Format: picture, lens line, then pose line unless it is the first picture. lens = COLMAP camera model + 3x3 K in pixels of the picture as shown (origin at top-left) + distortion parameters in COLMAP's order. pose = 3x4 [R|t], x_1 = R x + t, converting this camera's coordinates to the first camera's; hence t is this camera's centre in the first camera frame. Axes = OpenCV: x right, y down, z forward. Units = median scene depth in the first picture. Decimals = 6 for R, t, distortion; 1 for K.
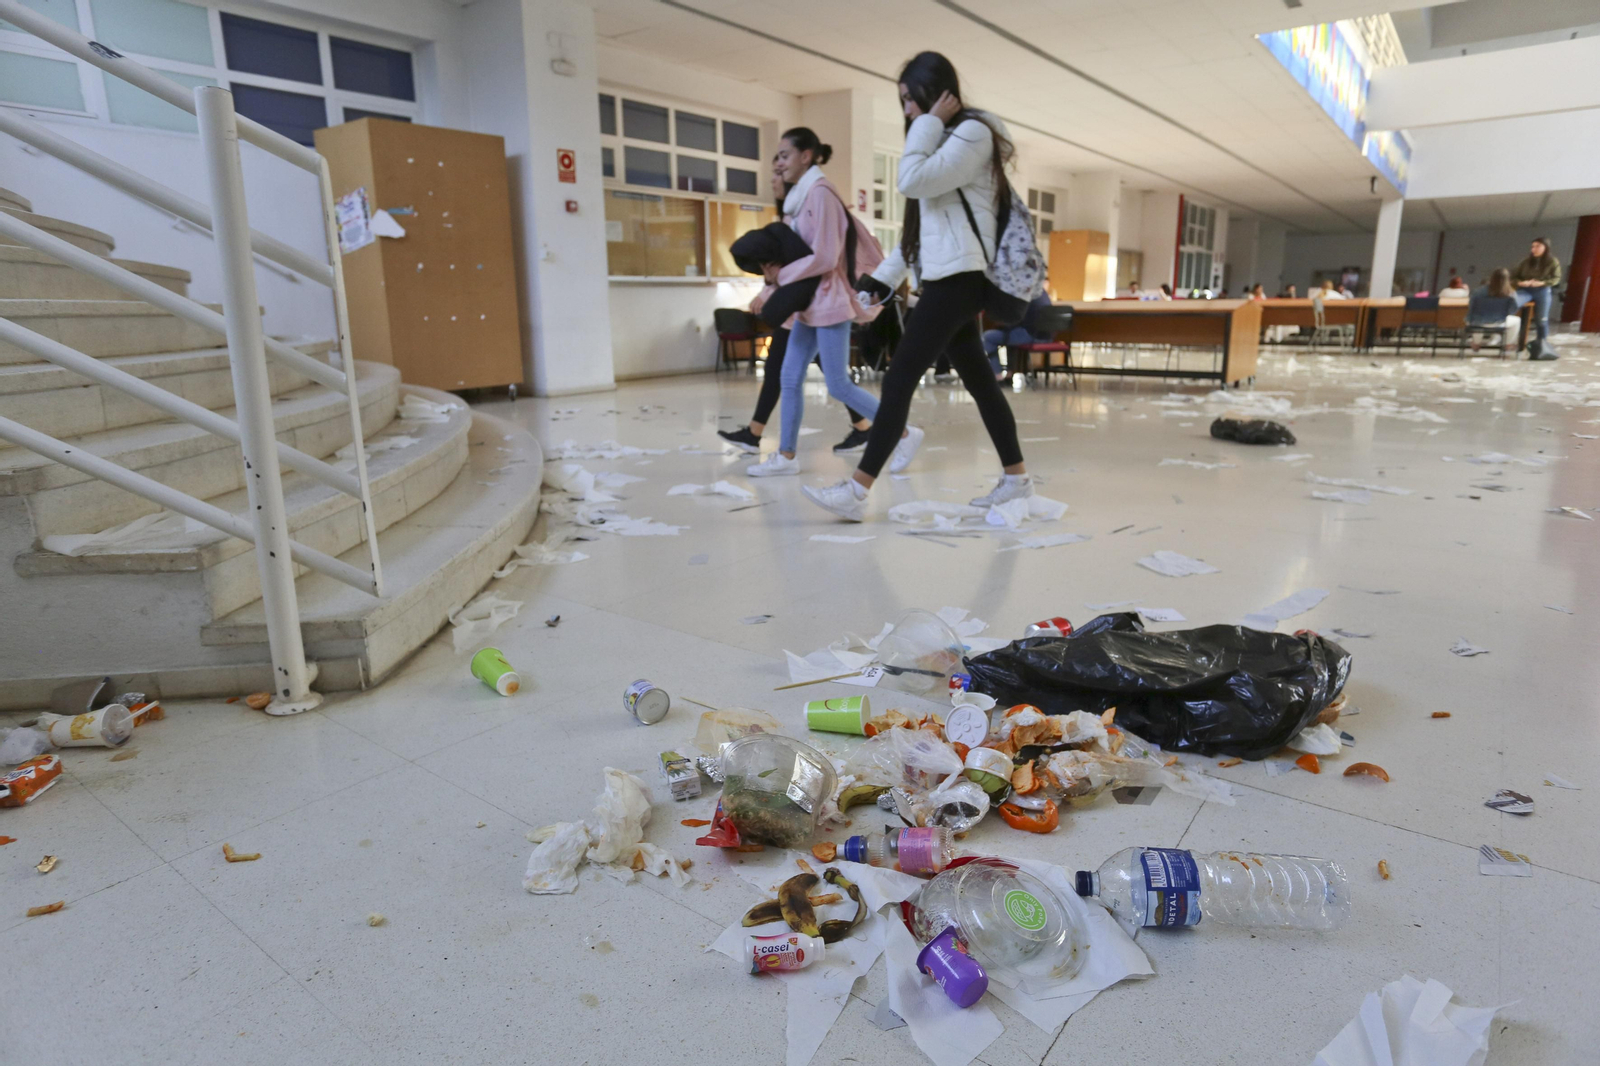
lens RADIAL K [[936.7, 0, 800.0], [0, 936.7, 533.0], [0, 0, 1]] dist [-0.065344, 0.048567]
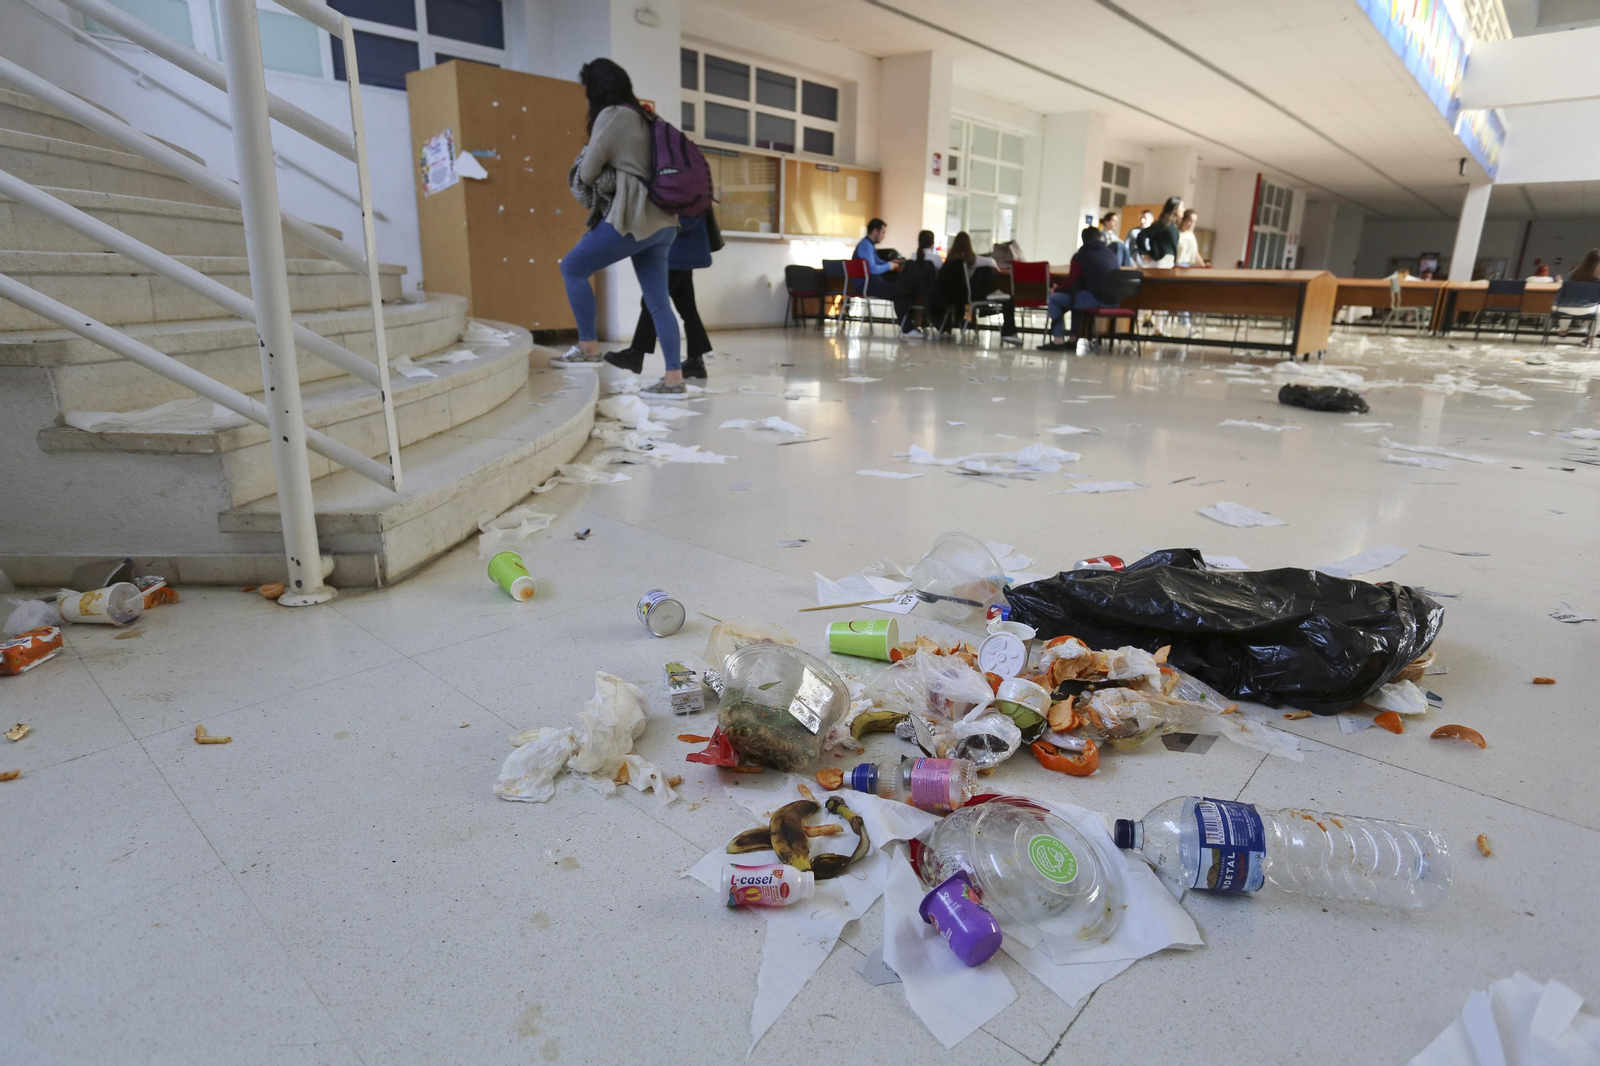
lens RADIAL K [[888.5, 0, 800.0], [0, 888.5, 533.0], [0, 0, 1]] dist [-0.066576, 0.041610]
pose [[0.996273, 0.052840, -0.068171, 0.030569], [-0.049878, 0.997766, 0.044453, 0.050679], [0.070367, -0.040887, 0.996683, 0.115272]]
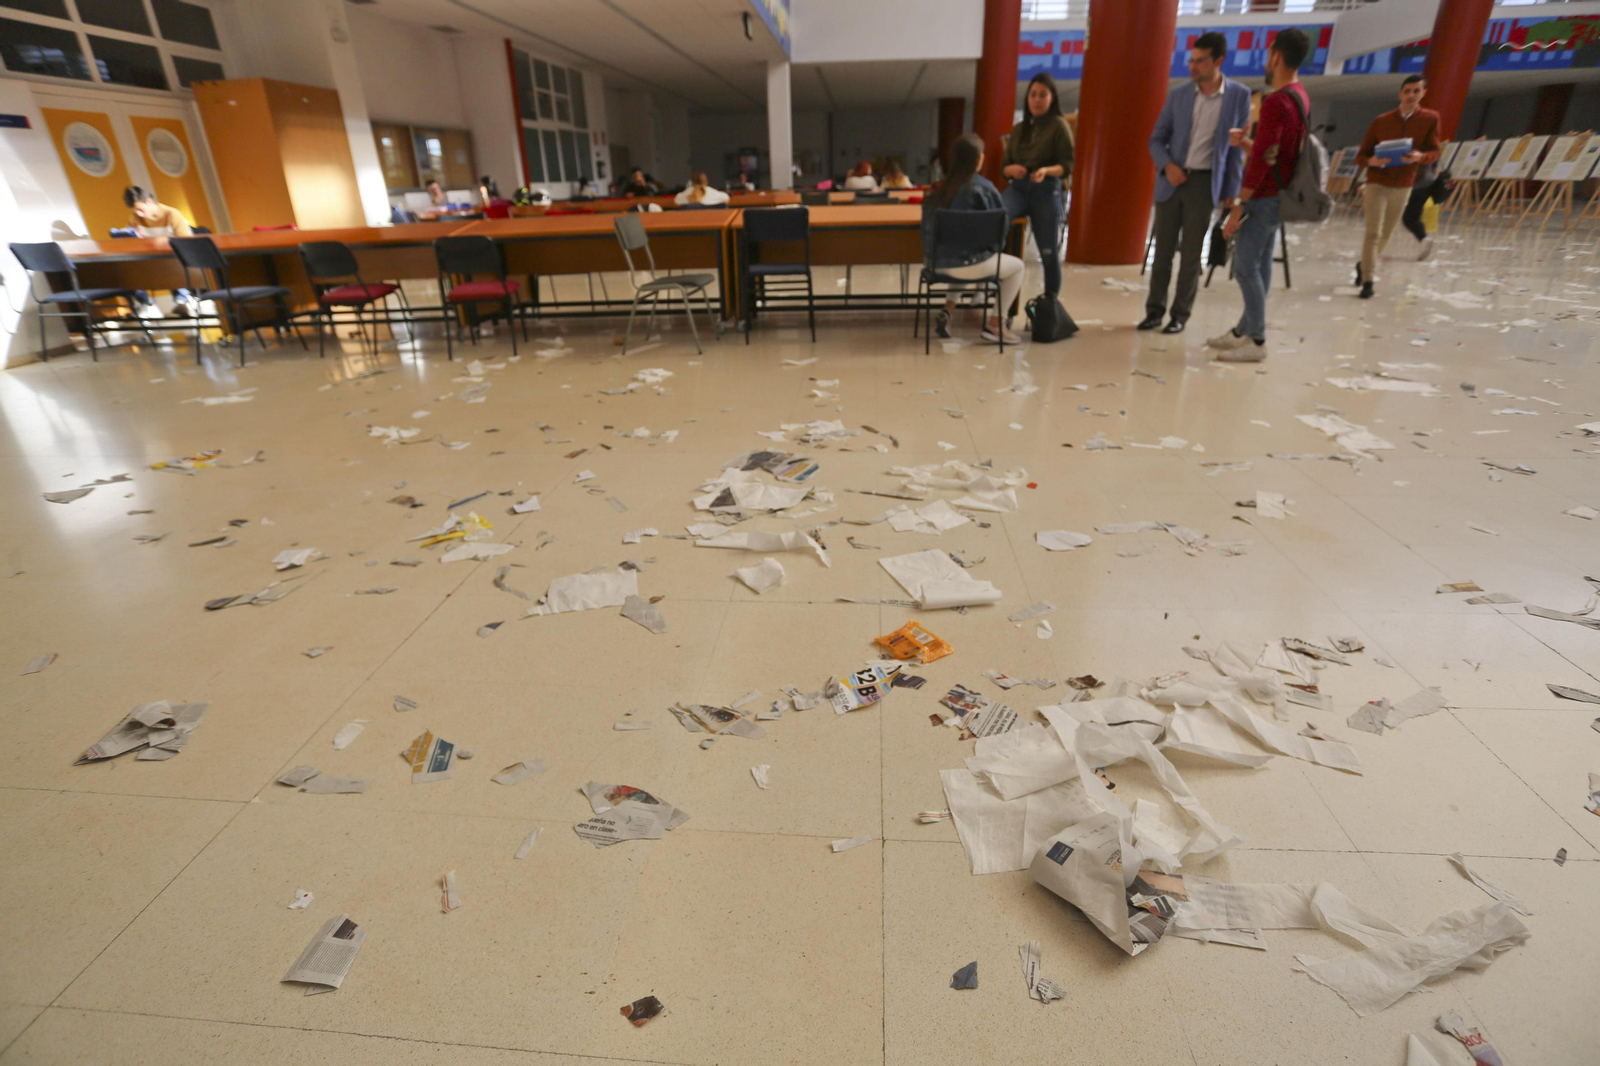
lens RADIAL K [[771.6, 0, 800.0], [0, 771.6, 533.0], [0, 0, 1]] dist [-0.044893, -0.000100]
pose [[0.846440, -0.237920, 0.476375, 2.650917], [0.147763, 0.964442, 0.219130, -1.126109], [-0.511571, -0.115090, 0.851498, 4.025870]]
